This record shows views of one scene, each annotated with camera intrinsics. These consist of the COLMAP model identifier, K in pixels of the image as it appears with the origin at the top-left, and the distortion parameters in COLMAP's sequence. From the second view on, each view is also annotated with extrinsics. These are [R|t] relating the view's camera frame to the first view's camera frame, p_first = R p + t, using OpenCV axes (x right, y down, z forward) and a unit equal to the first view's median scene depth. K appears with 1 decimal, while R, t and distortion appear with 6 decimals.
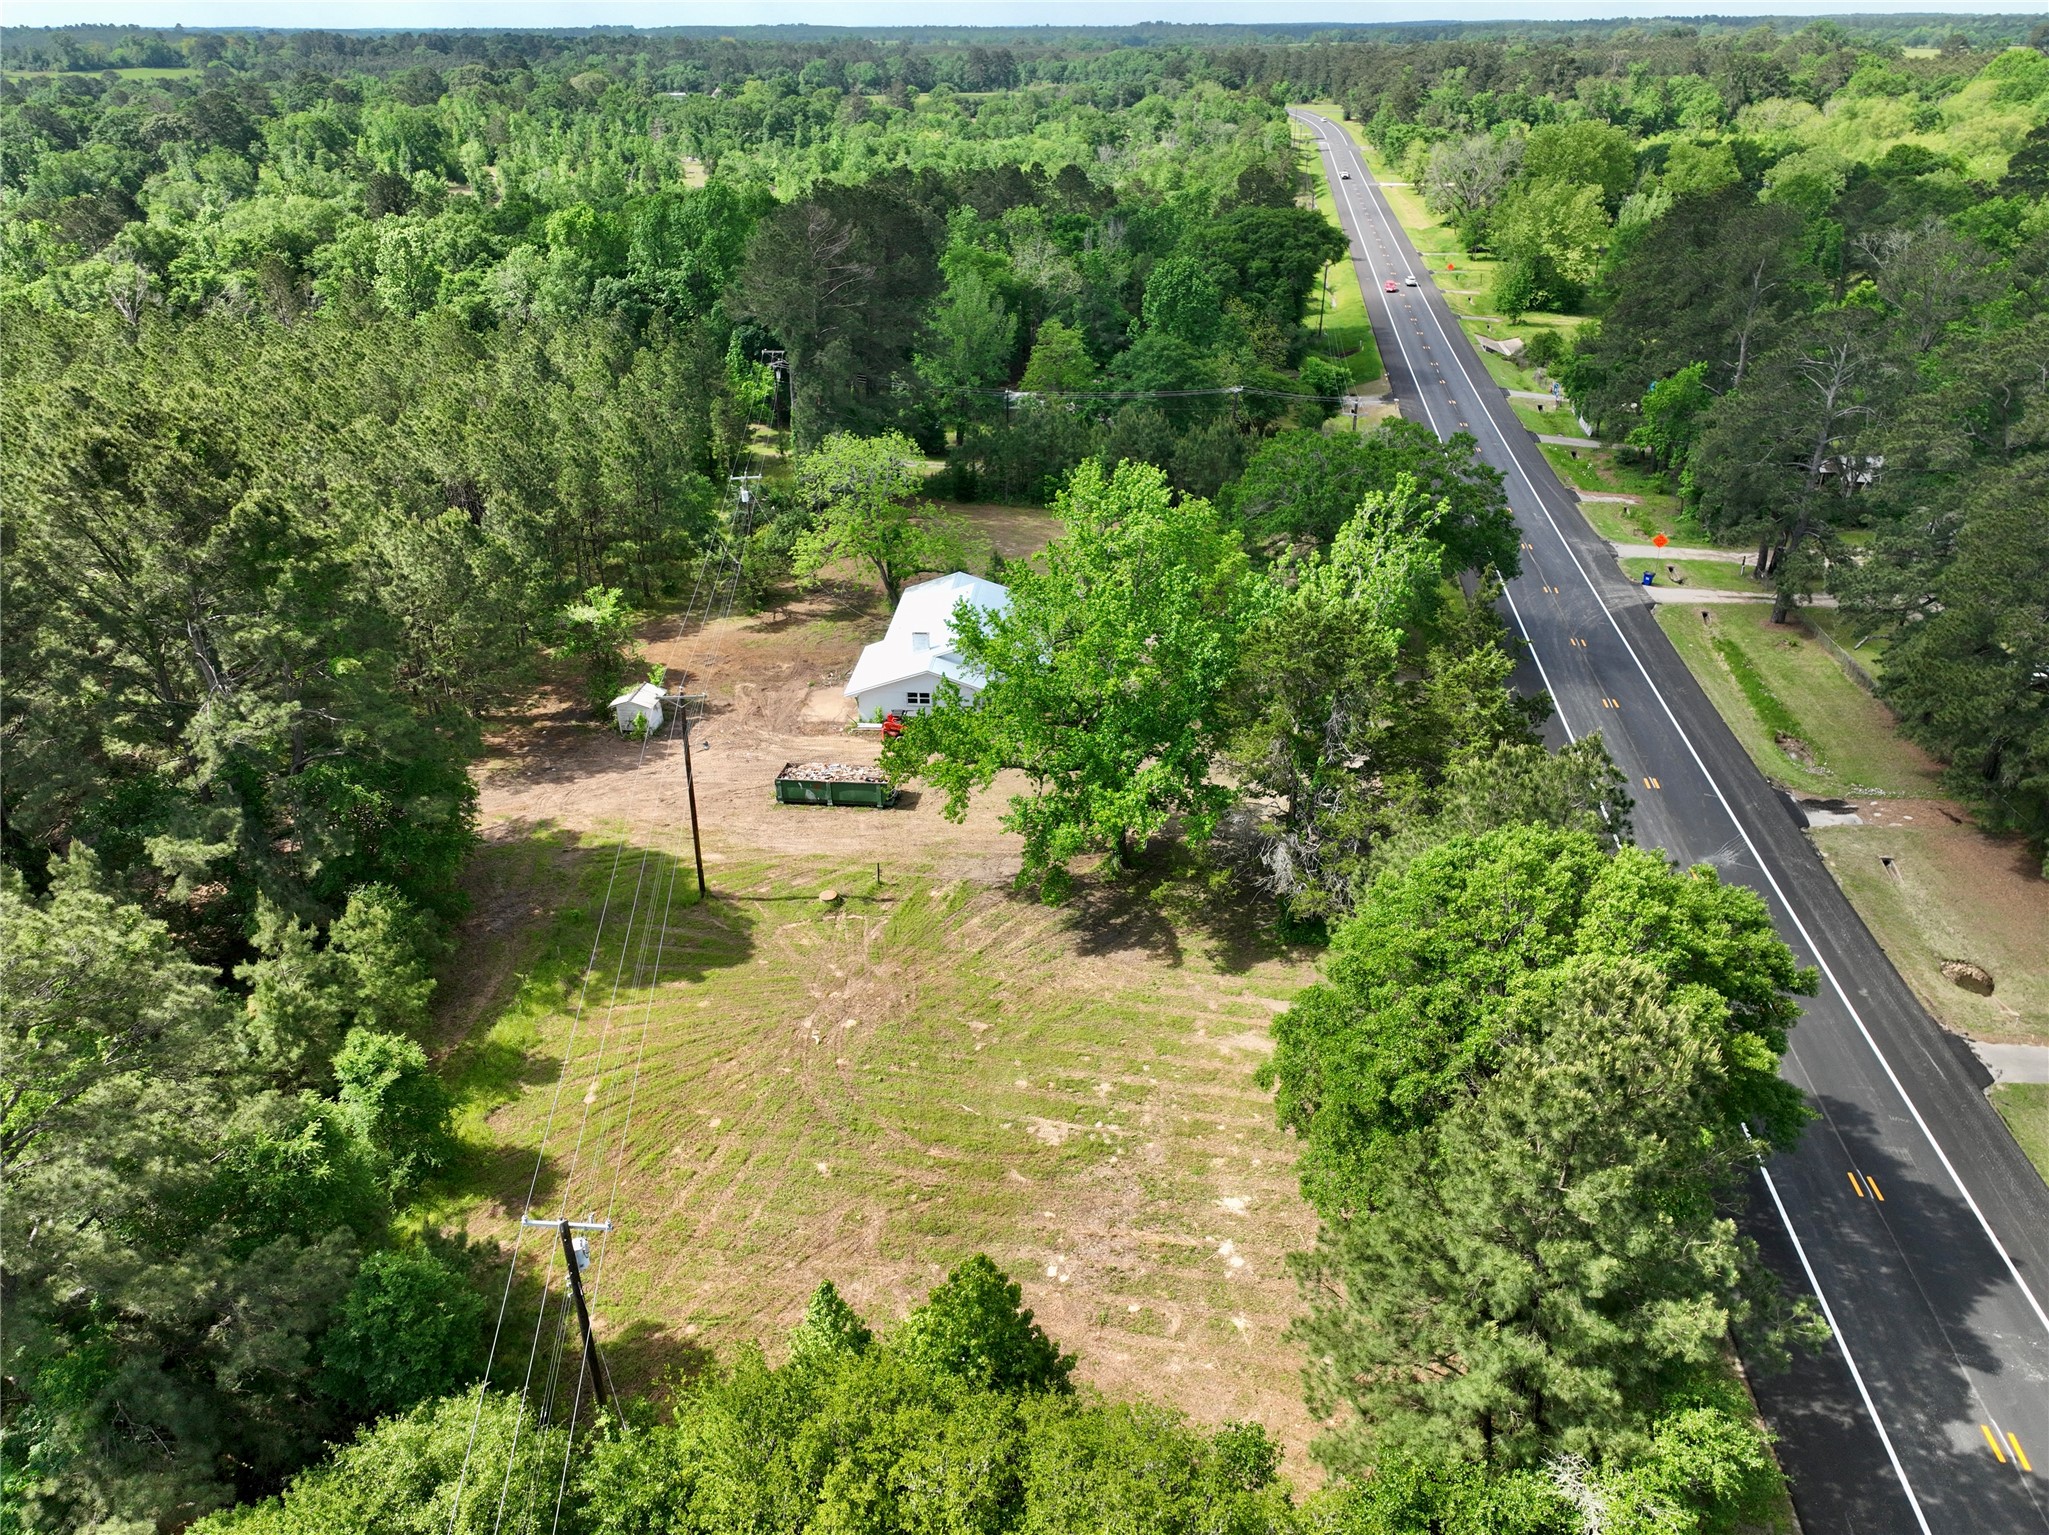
lens RADIAL K [[1443.3, 0, 1023.4], [0, 1443.3, 768.0], [0, 0, 1]] dist [-0.004637, 0.023941]
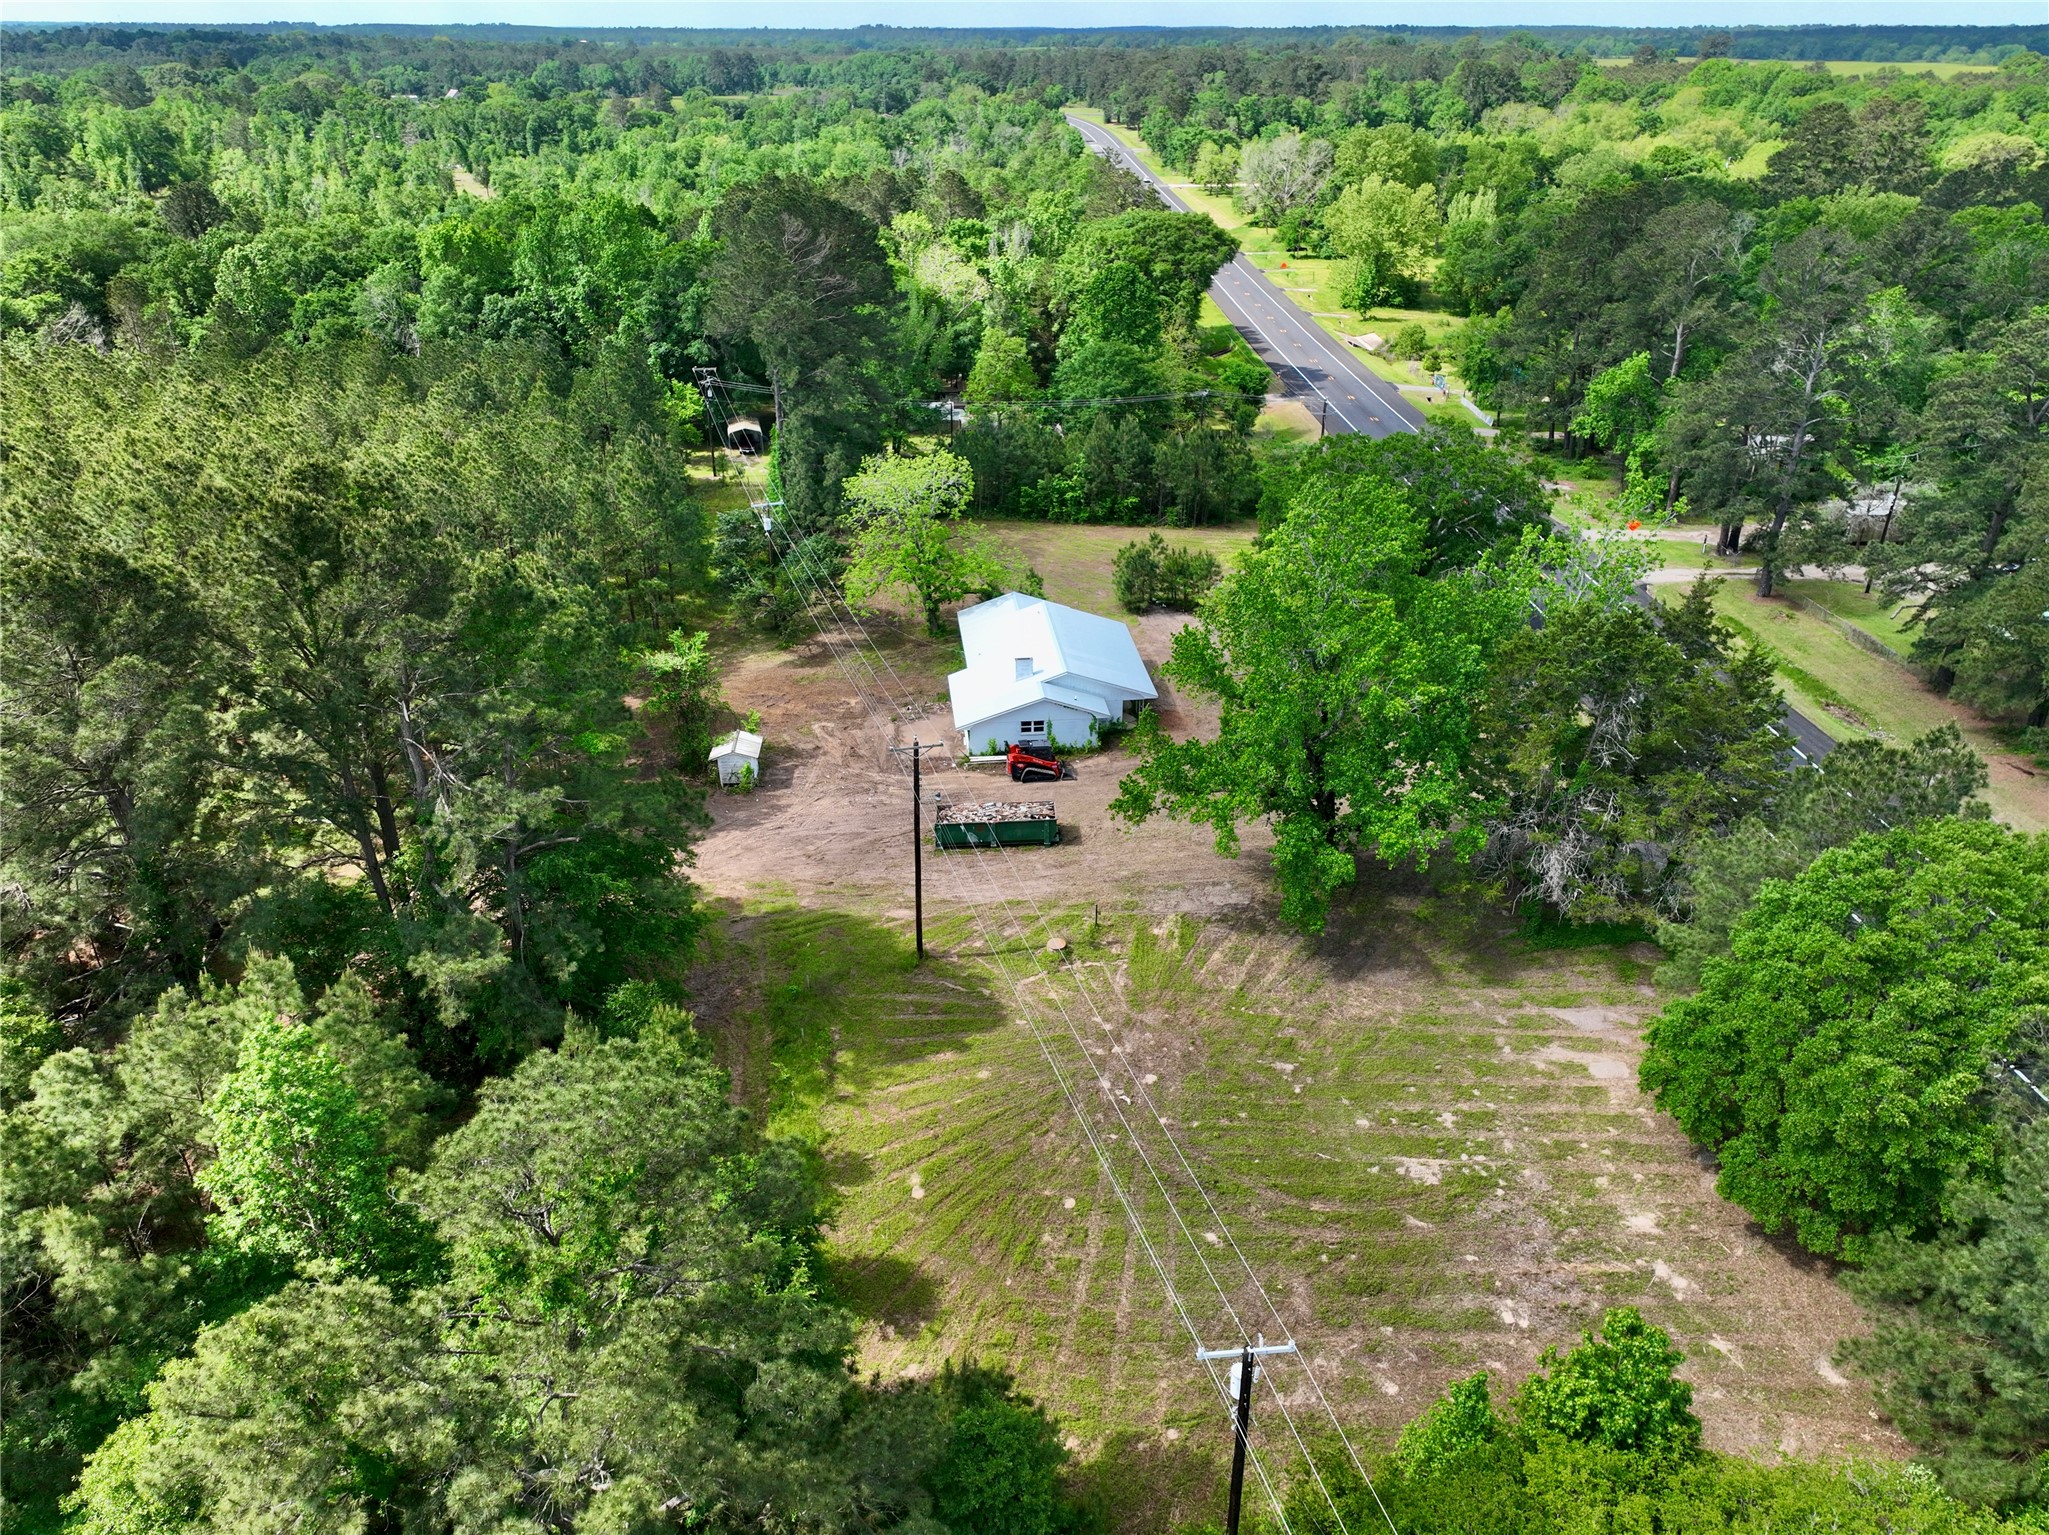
lens RADIAL K [[1443.3, 0, 1023.4], [0, 1443.3, 768.0], [0, 0, 1]] dist [-0.004637, 0.023941]
pose [[0.984334, -0.074657, 0.159729, -0.118939], [0.074949, 0.997178, 0.004200, -0.012925], [-0.159591, 0.007838, 0.987152, 0.026657]]
